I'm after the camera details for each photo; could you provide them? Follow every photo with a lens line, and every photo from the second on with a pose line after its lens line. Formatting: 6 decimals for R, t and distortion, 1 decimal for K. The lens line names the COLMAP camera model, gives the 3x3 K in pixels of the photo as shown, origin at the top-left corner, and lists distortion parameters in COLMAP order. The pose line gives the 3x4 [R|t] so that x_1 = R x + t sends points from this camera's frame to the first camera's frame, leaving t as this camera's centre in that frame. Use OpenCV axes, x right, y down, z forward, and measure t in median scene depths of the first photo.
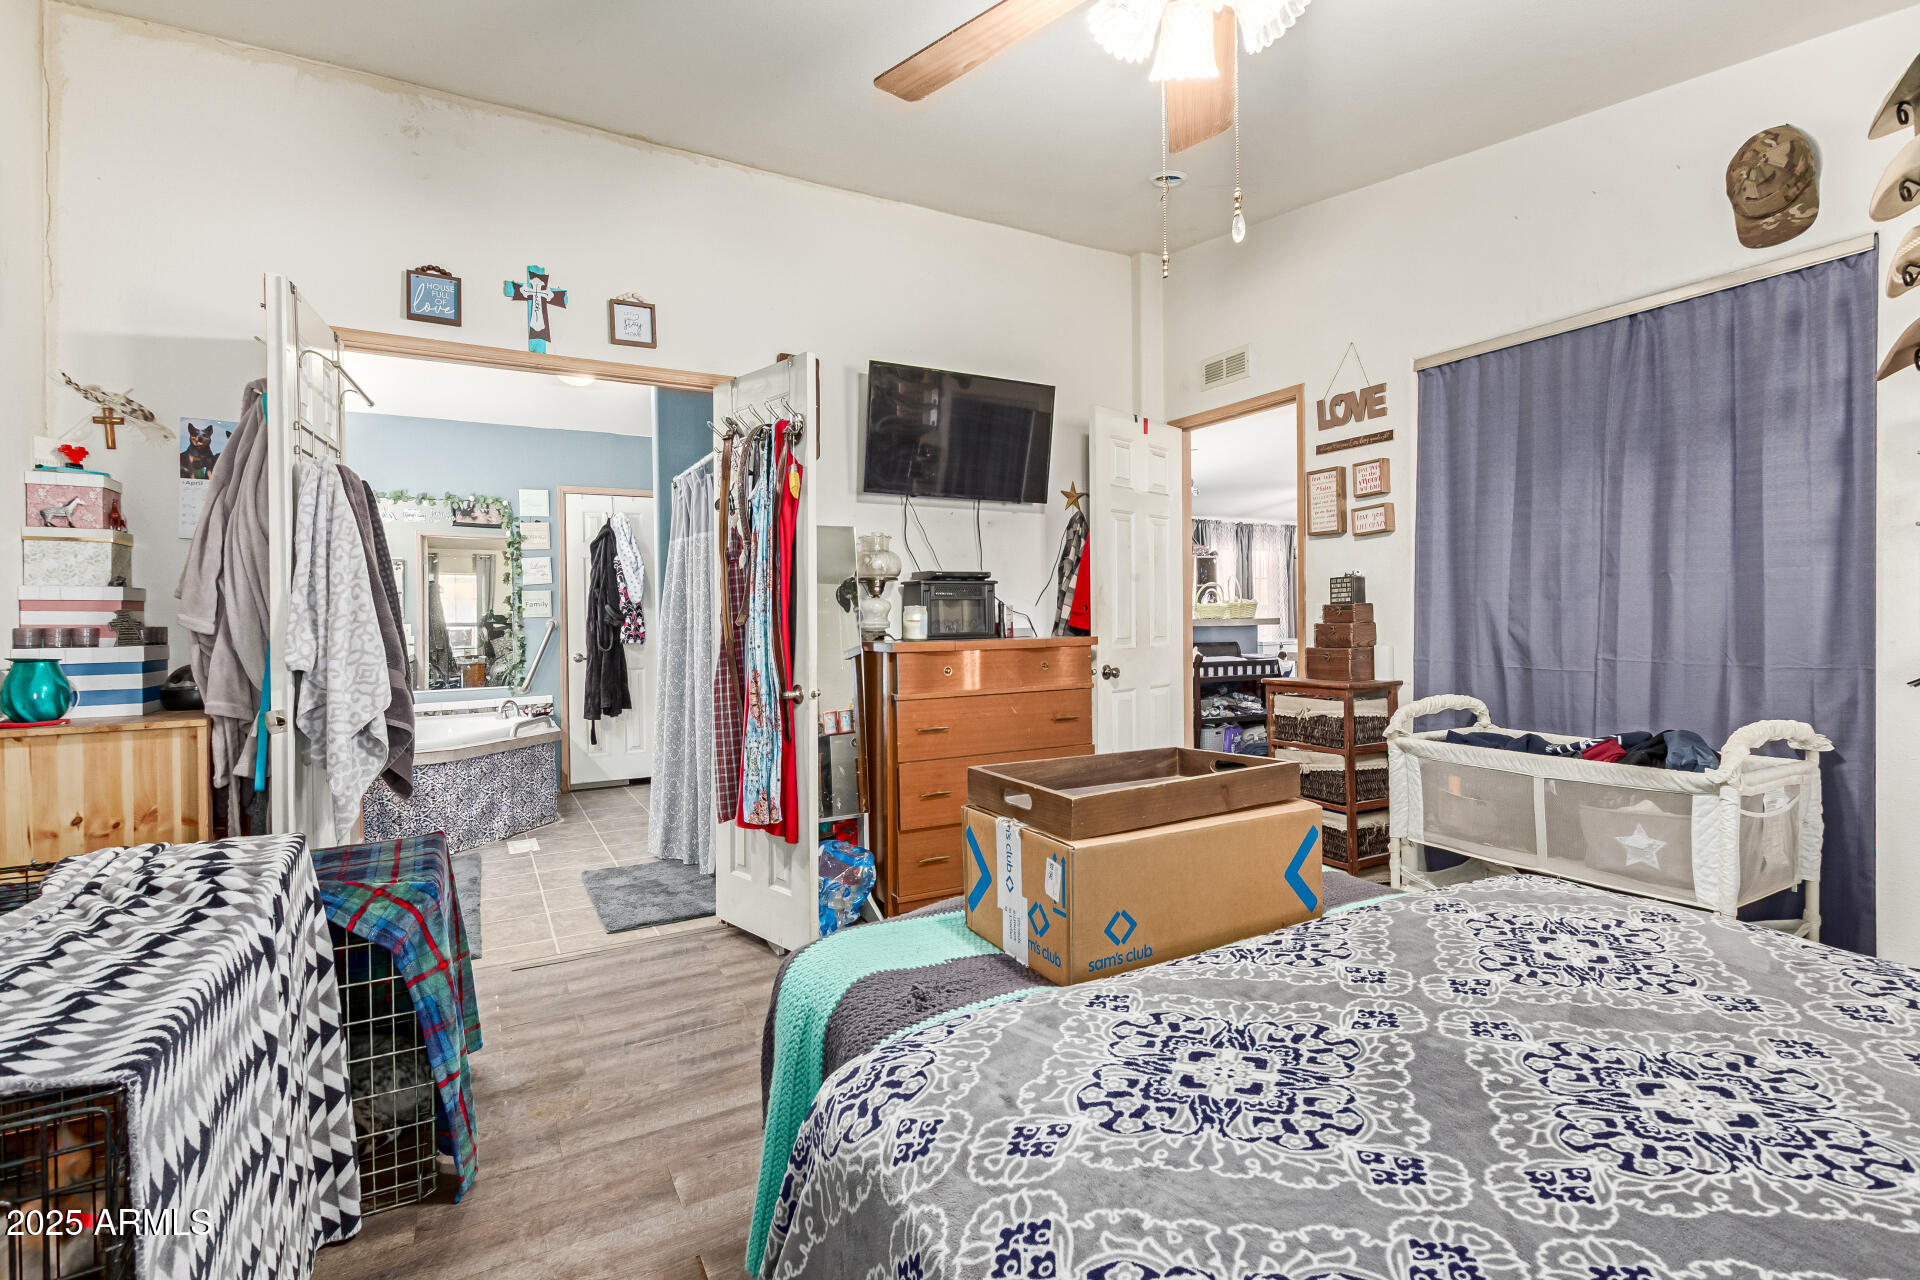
lens RADIAL K [[887.2, 0, 957.9], [0, 887.2, 614.4], [0, 0, 1]] dist [-0.000450, 0.000070]
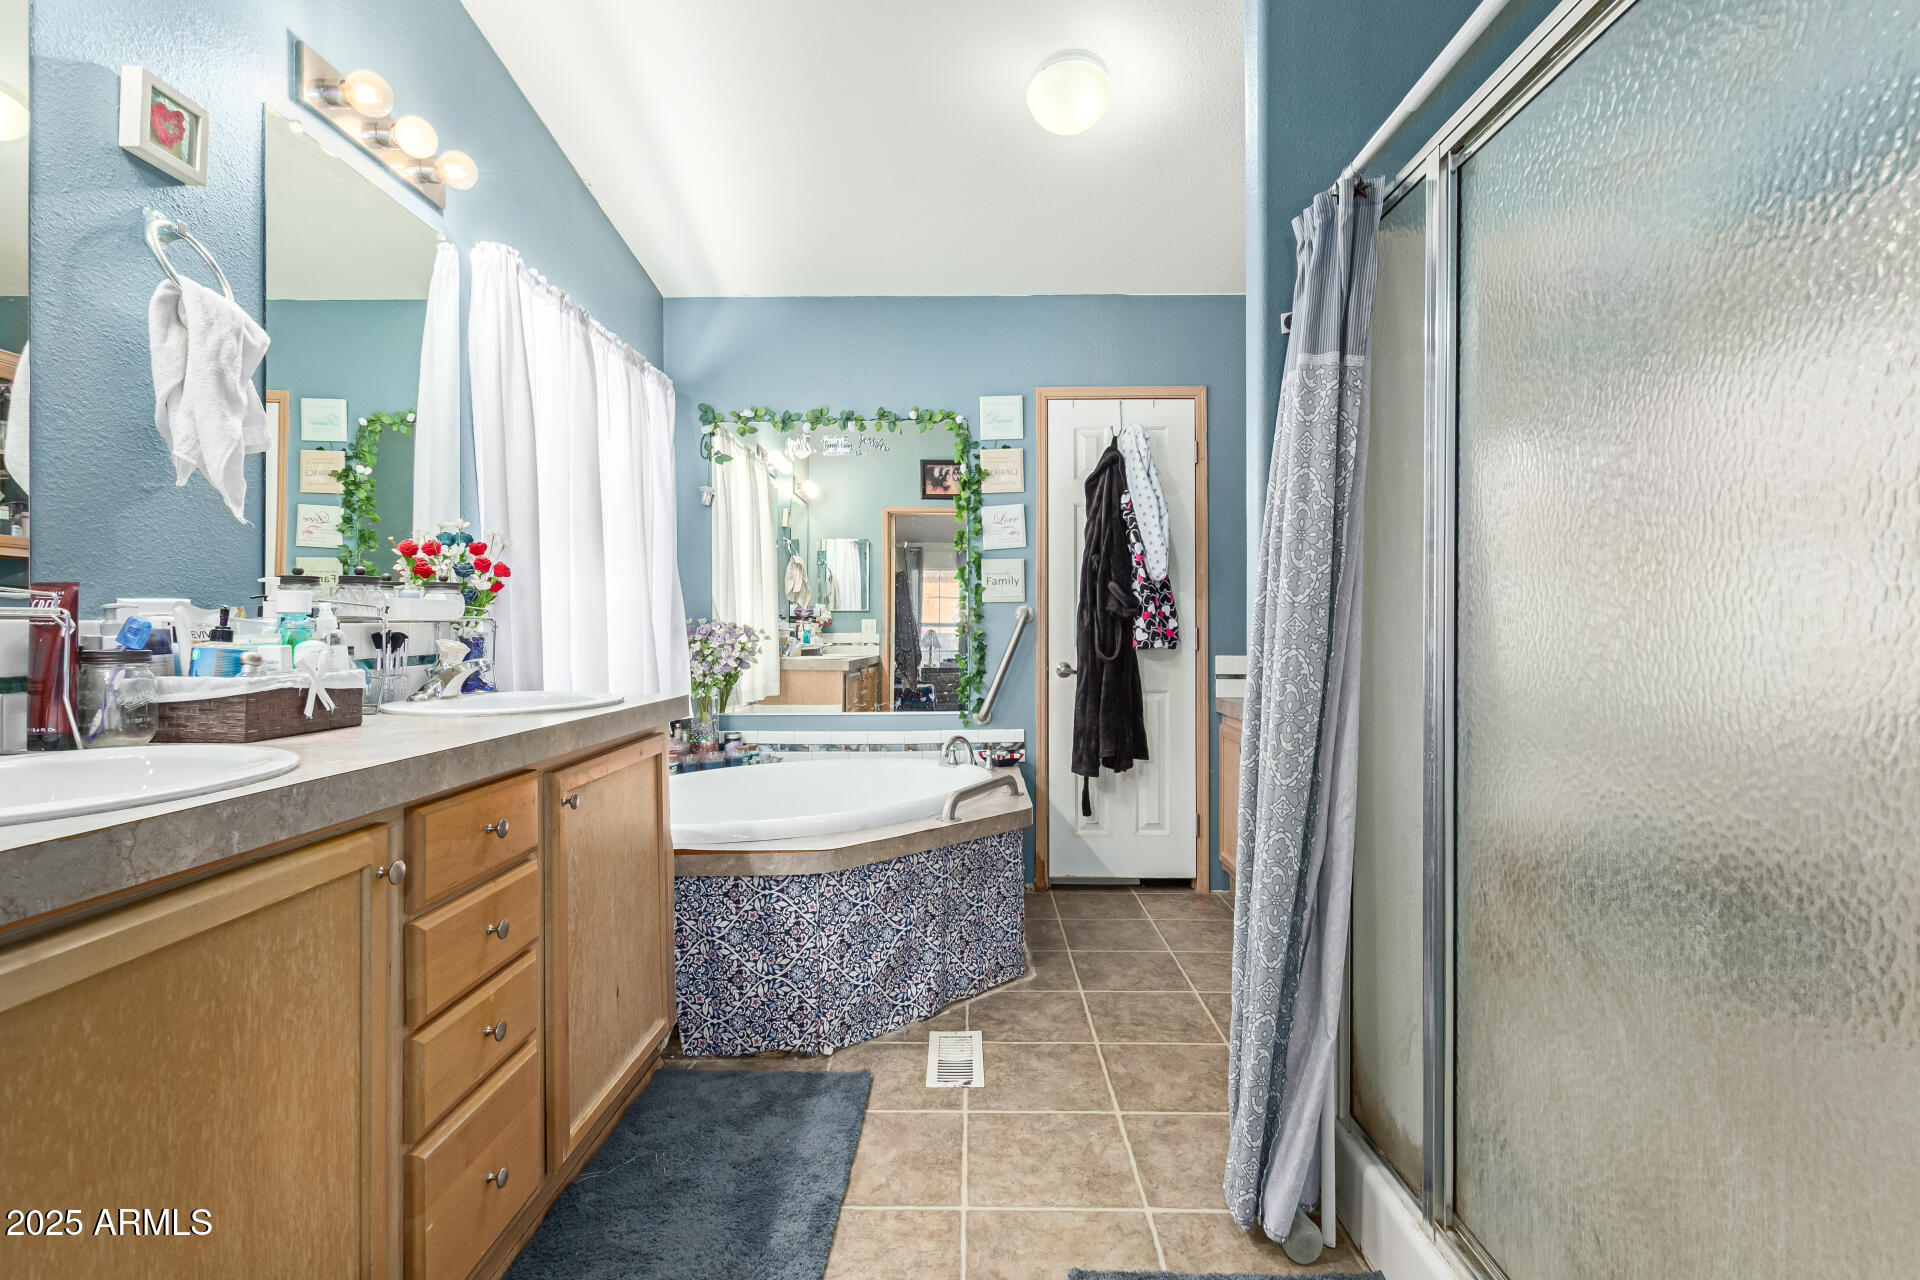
lens RADIAL K [[878.1, 0, 947.9], [0, 878.1, 640.3], [0, 0, 1]] dist [0.009122, 0.000250]
pose [[0.860226, 0.021592, -0.509456, -0.196224], [-0.011186, 0.999662, 0.023481, 0.015851], [0.509790, -0.014500, 0.860177, 0.456058]]
